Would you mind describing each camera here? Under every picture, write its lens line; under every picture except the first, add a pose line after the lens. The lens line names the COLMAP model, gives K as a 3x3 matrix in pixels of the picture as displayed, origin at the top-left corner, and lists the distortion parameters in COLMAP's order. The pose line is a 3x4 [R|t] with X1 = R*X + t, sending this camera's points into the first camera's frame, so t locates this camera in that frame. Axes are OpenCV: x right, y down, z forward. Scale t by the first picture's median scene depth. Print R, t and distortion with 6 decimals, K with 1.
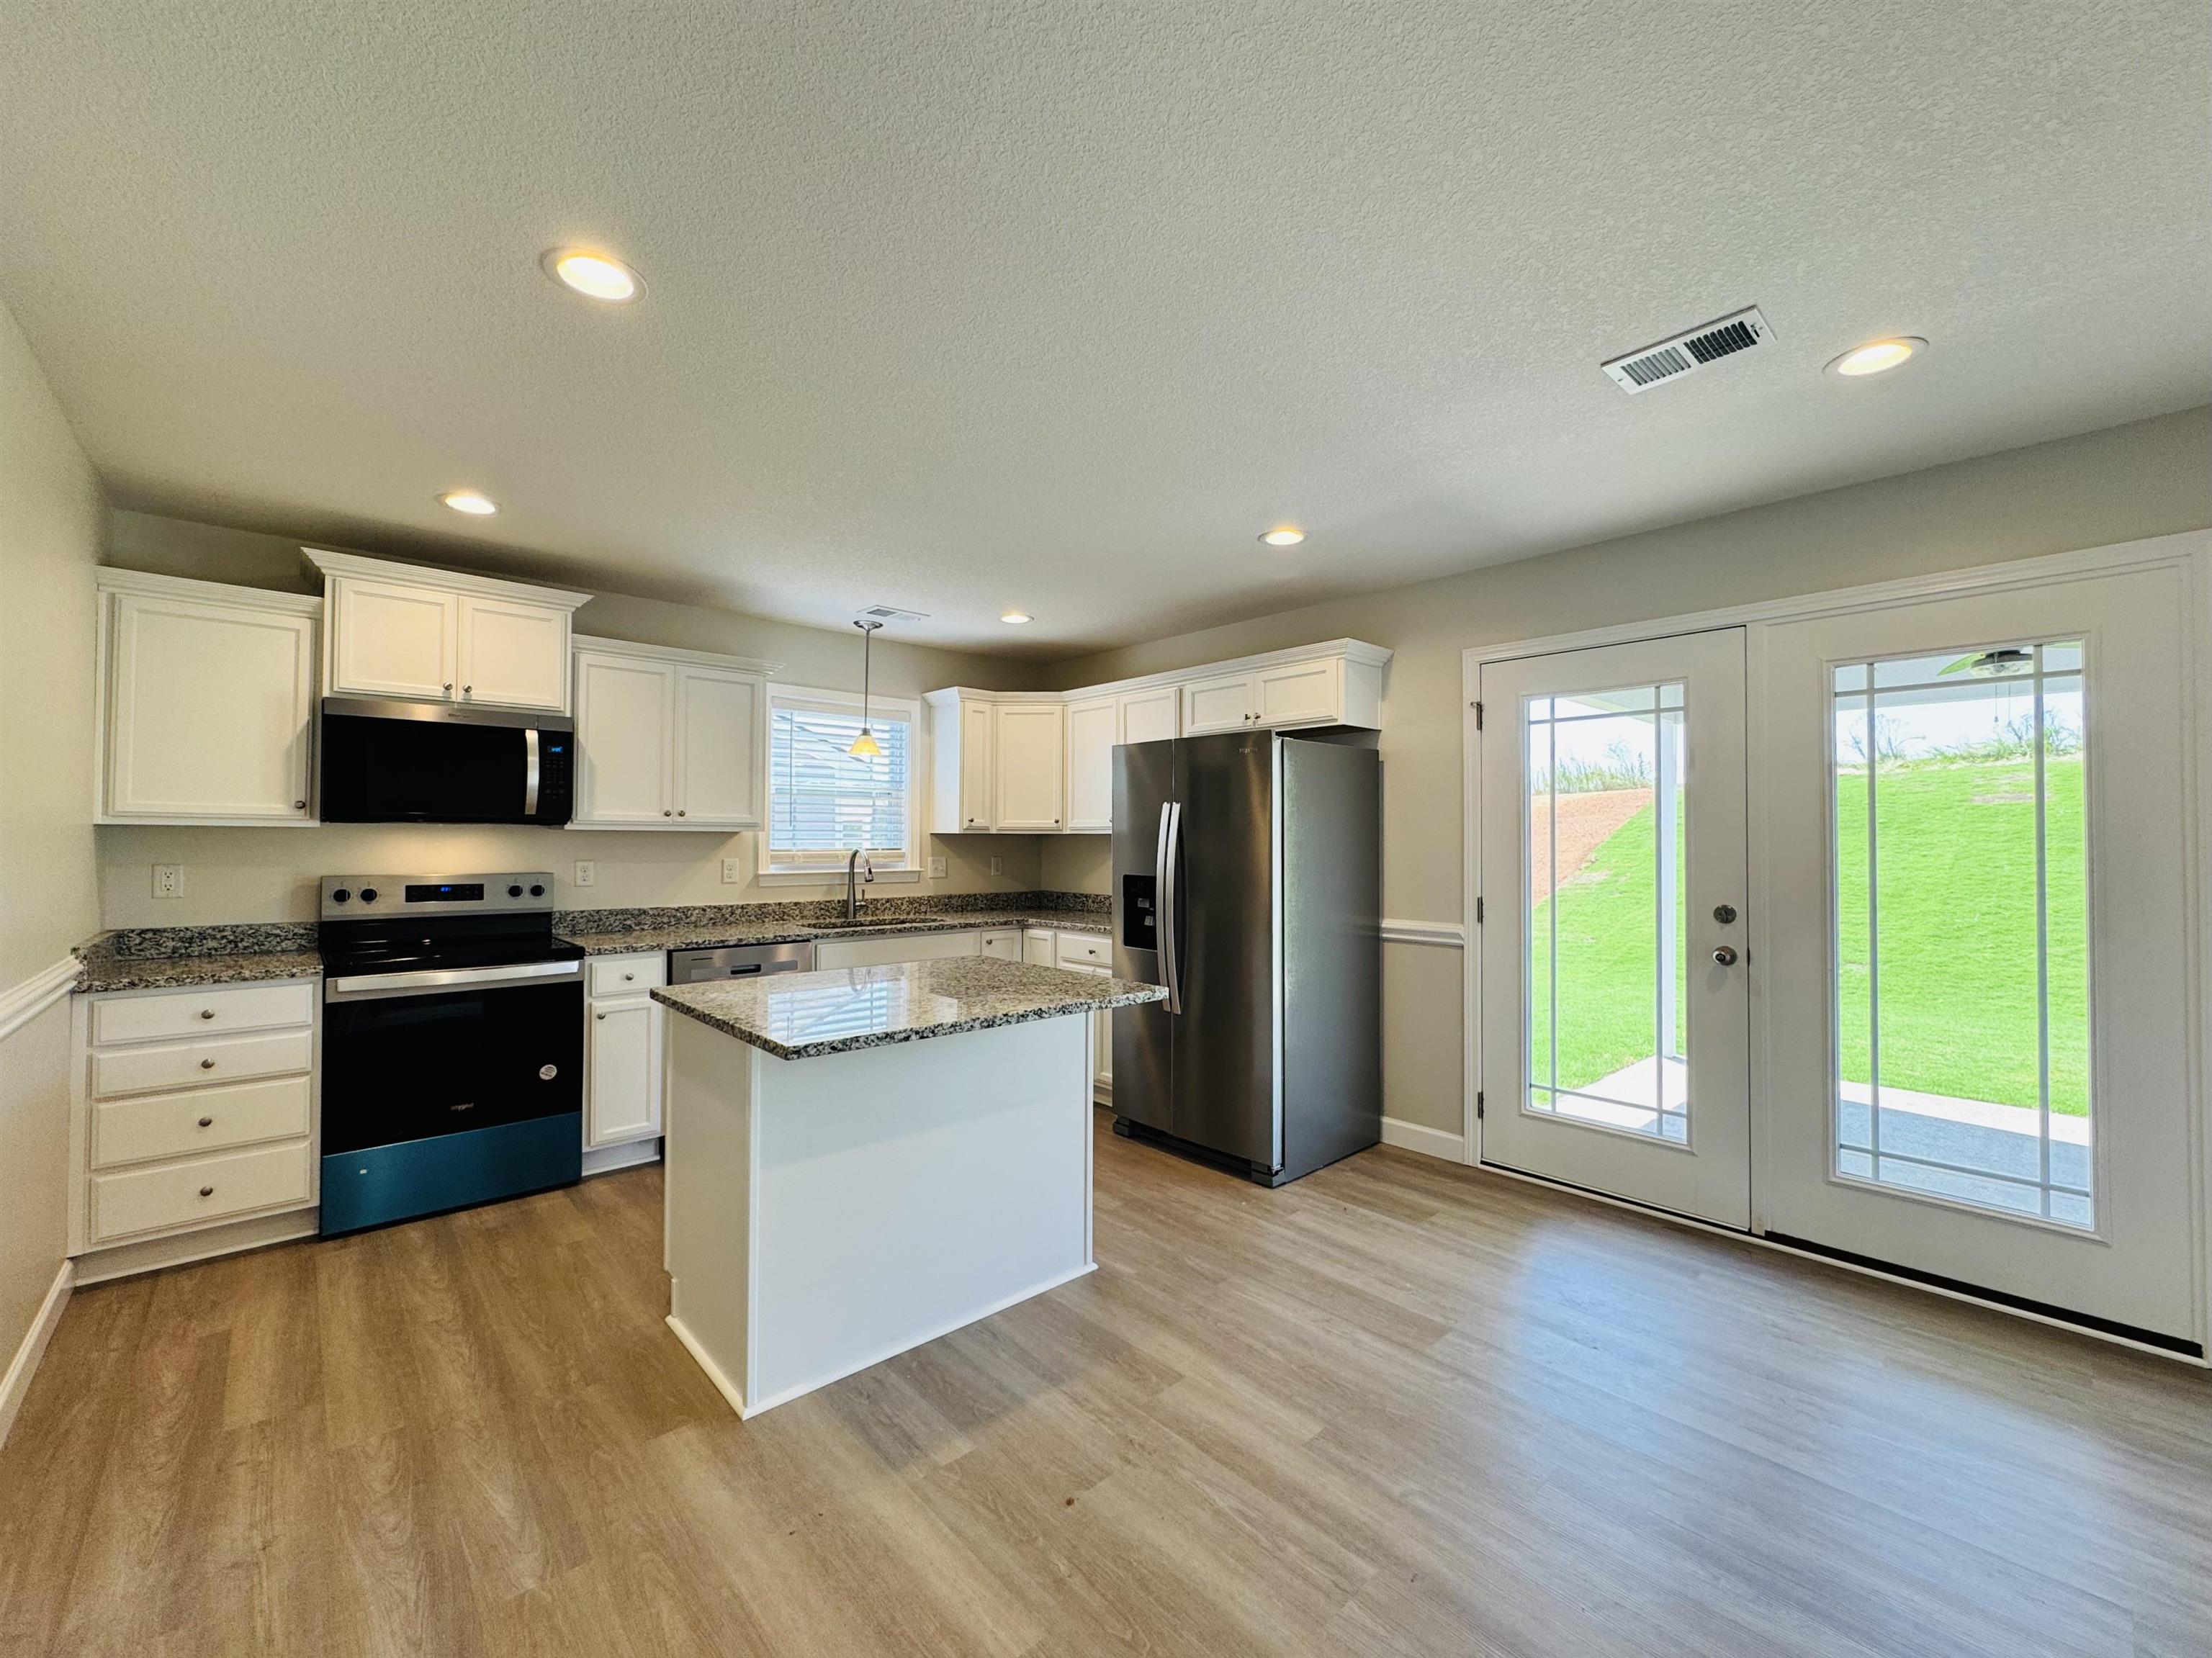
lens RADIAL K [[888.5, 0, 1106.0], [0, 888.5, 829.0], [0, 0, 1]] dist [0.011391, 0.000098]
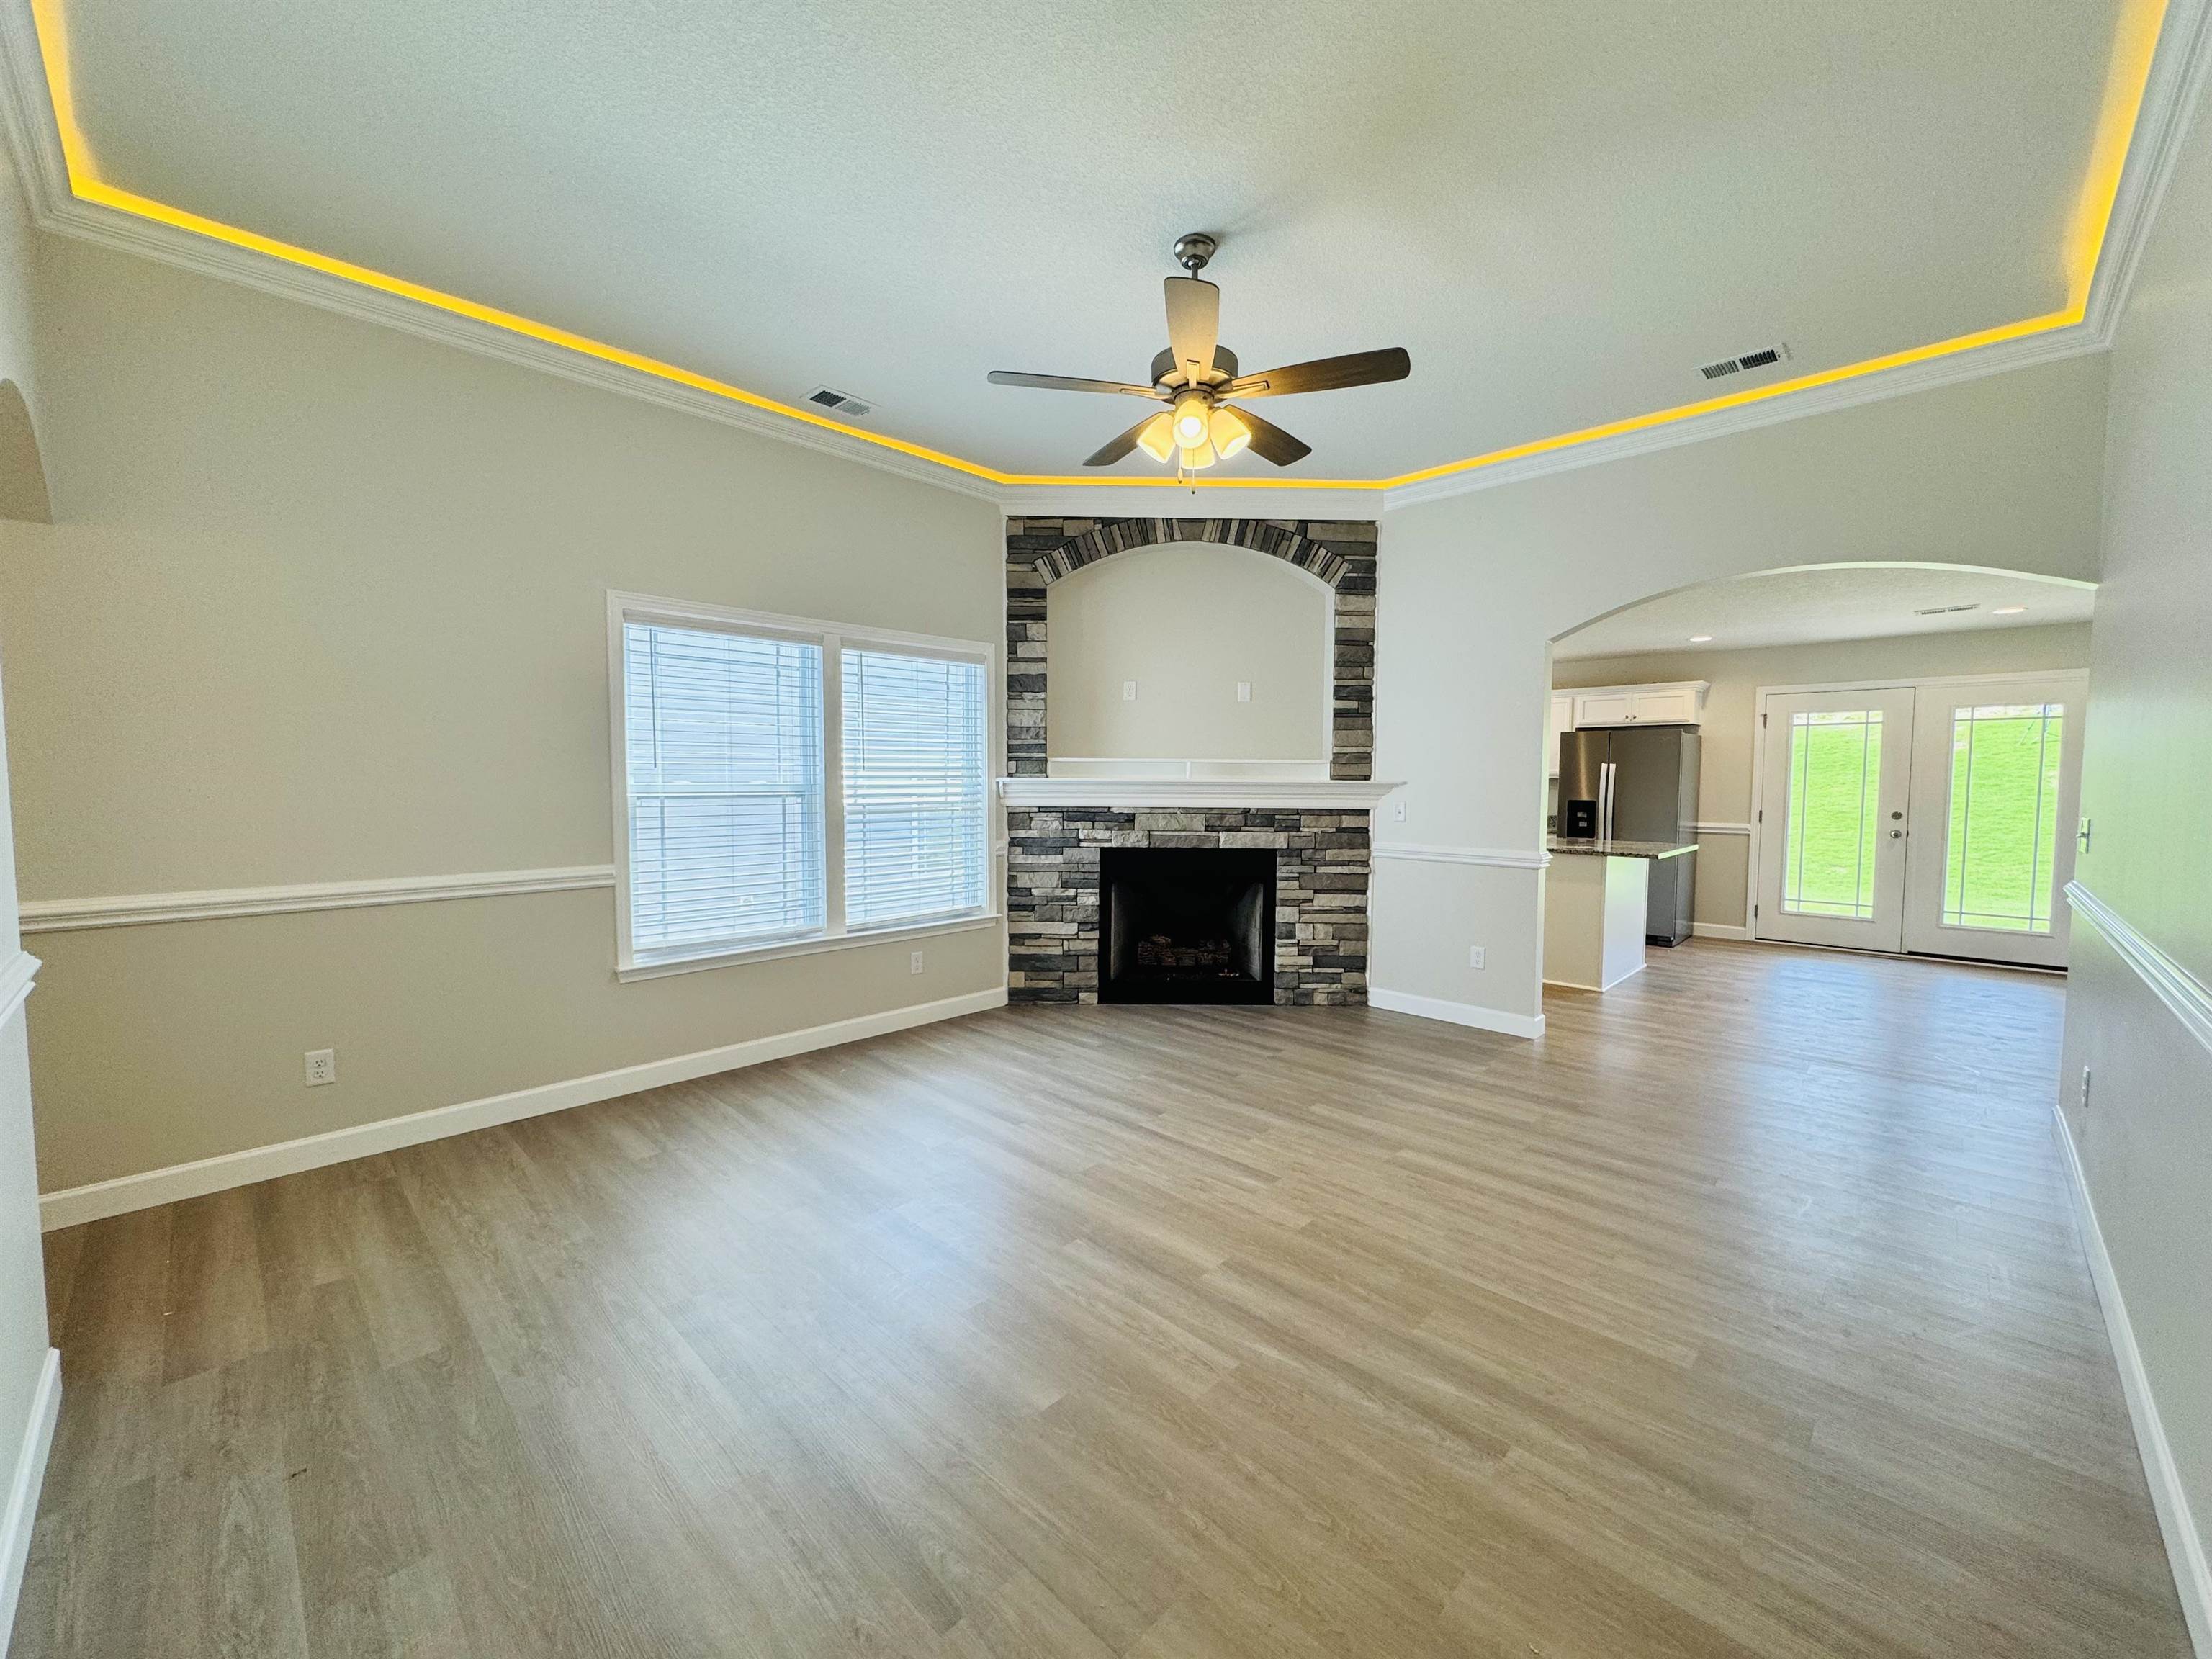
lens RADIAL K [[888.6, 0, 1106.0], [0, 888.6, 829.5], [0, 0, 1]] dist [0.011391, 0.000098]
pose [[0.997150, -0.002392, 0.075402, -1.271824], [-0.002912, 0.997532, 0.070149, -0.019847], [-0.075384, -0.070168, 0.994683, -0.955903]]
